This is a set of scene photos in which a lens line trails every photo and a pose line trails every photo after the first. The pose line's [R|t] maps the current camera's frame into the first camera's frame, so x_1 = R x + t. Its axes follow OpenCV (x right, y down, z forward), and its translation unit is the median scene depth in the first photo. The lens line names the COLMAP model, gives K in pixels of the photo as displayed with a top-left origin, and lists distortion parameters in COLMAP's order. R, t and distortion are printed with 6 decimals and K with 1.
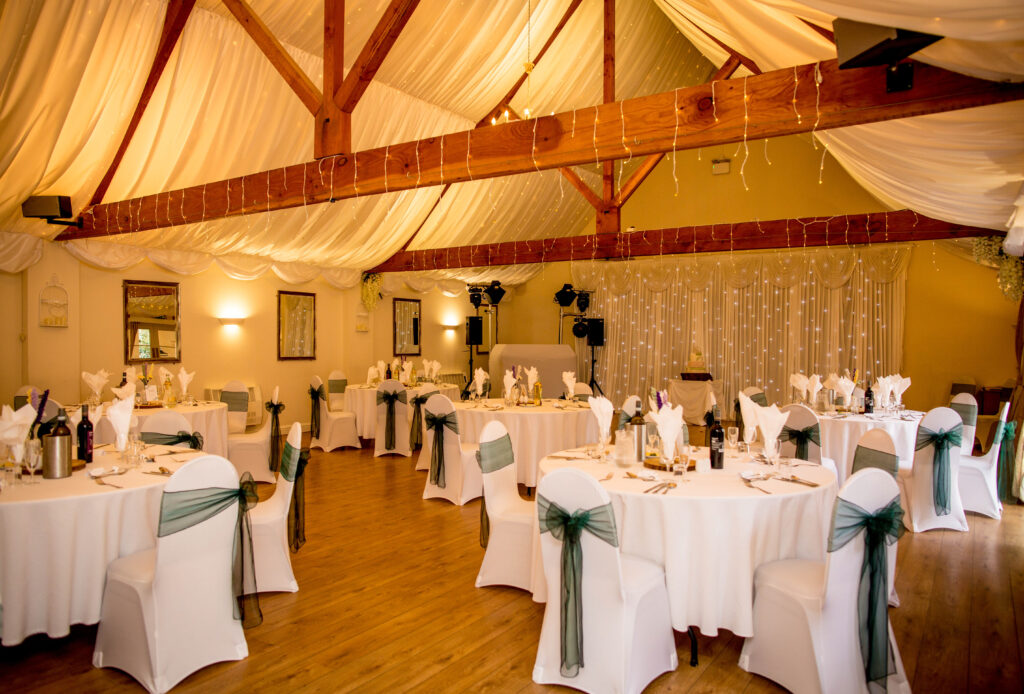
lens RADIAL K [[709.6, 0, 512.0], [0, 709.6, 347.0], [0, 0, 1]] dist [-0.005131, -0.000361]
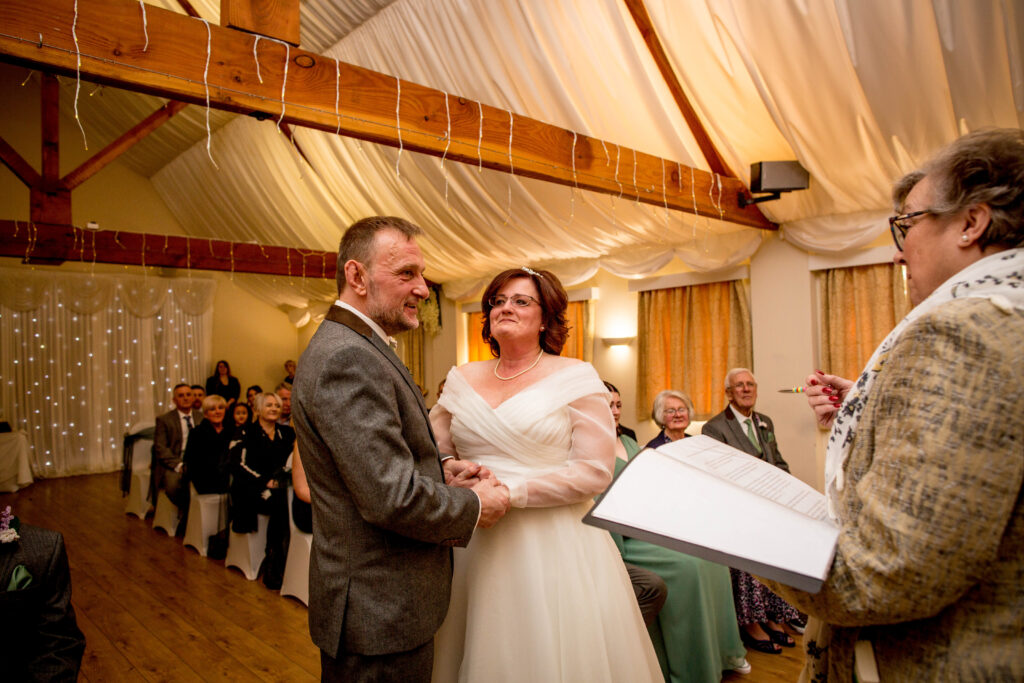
lens RADIAL K [[703.6, 0, 512.0], [0, 703.6, 341.5], [0, 0, 1]] dist [-0.066886, 0.063249]
pose [[0.225749, 0.015714, 0.974059, -0.415157], [0.042041, 0.998781, -0.025857, -0.009088], [-0.973278, 0.046787, 0.224813, 0.411024]]
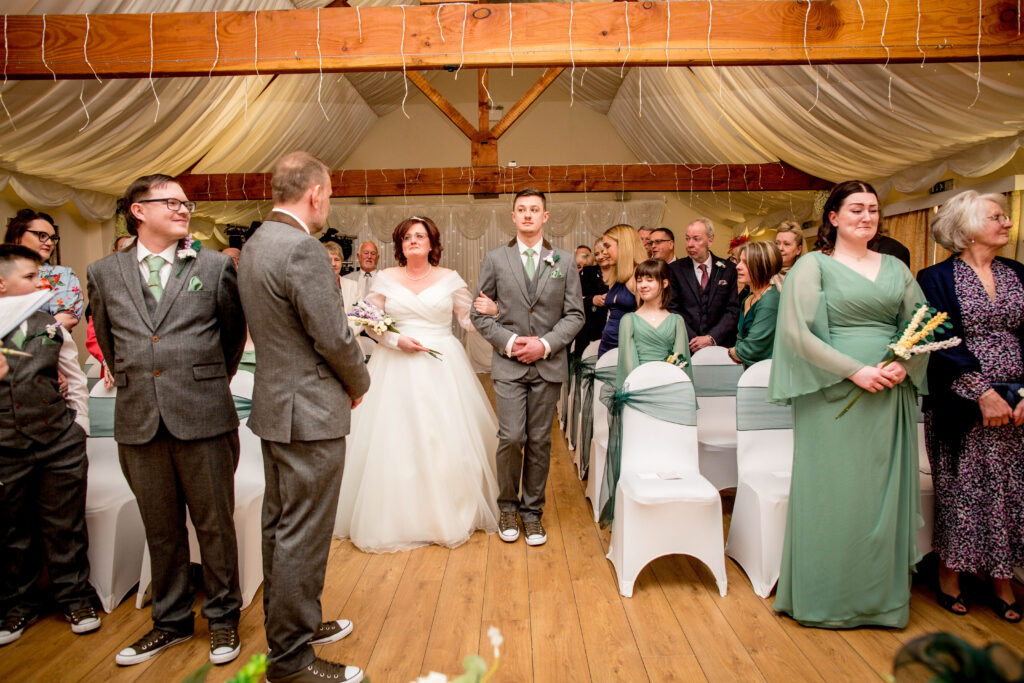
lens RADIAL K [[703.6, 0, 512.0], [0, 703.6, 341.5], [0, 0, 1]] dist [-0.066886, 0.063249]
pose [[0.833728, -0.055954, 0.549333, -0.337021], [0.028735, 0.997901, 0.058032, 0.012233], [-0.551427, -0.032598, 0.833586, 0.224159]]
